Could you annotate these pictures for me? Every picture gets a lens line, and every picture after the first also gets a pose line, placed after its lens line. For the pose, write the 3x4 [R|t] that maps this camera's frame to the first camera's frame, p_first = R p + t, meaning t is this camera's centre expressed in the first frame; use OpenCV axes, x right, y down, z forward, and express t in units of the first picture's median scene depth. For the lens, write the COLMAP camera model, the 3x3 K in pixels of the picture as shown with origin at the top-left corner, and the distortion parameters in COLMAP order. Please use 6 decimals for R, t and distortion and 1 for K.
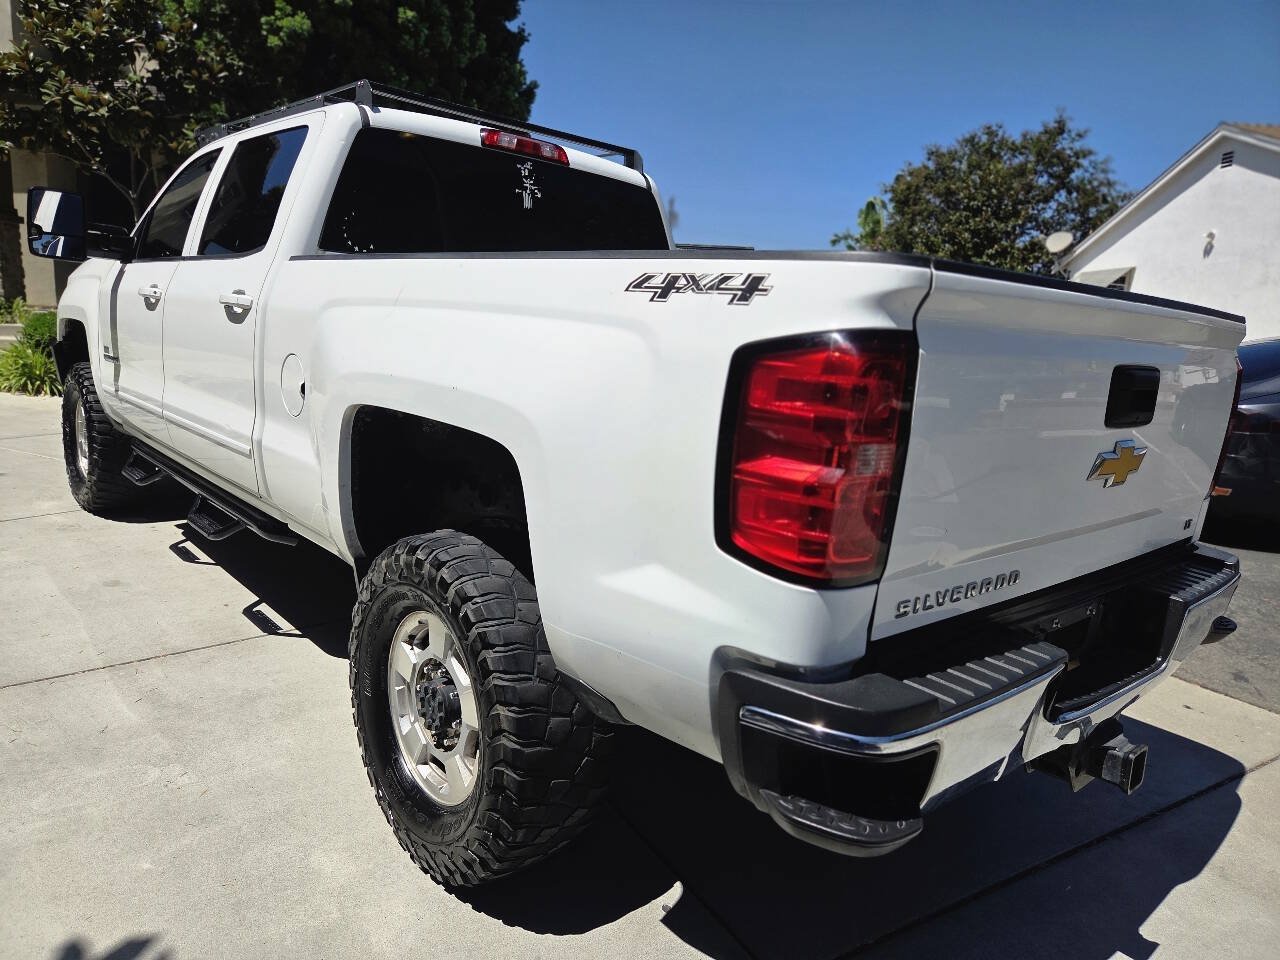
lens RADIAL K [[859.7, 0, 629.4], [0, 859.7, 483.3], [0, 0, 1]] dist [0.058237, -0.043969]
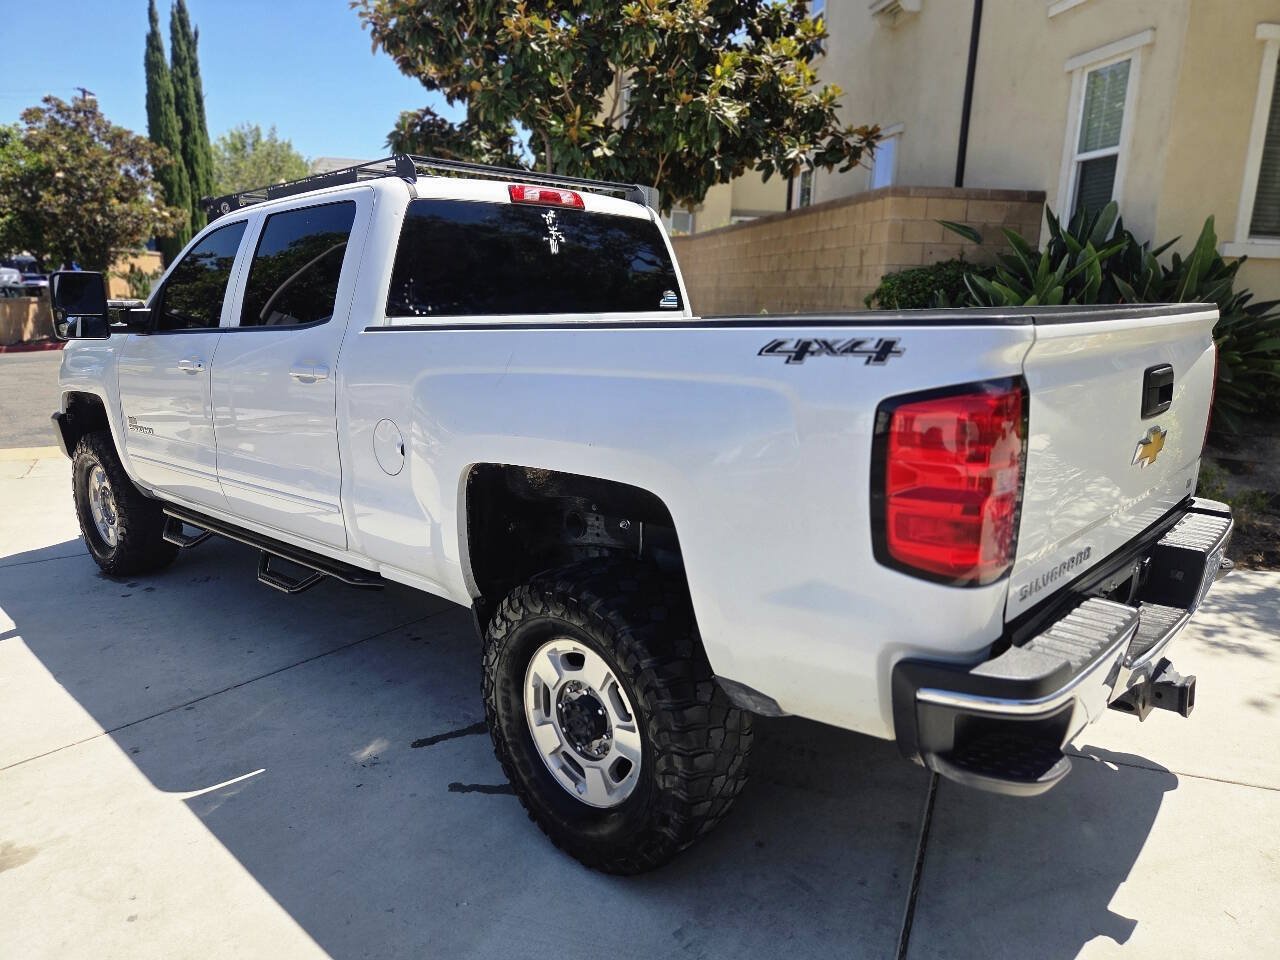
lens RADIAL K [[859.7, 0, 635.0], [0, 859.7, 481.5], [0, 0, 1]] dist [0.058237, -0.043969]
pose [[0.990774, -0.113270, 0.074408, -0.296797], [0.112520, 0.993548, 0.014211, -0.090390], [-0.075538, -0.005708, 0.997127, -0.184348]]
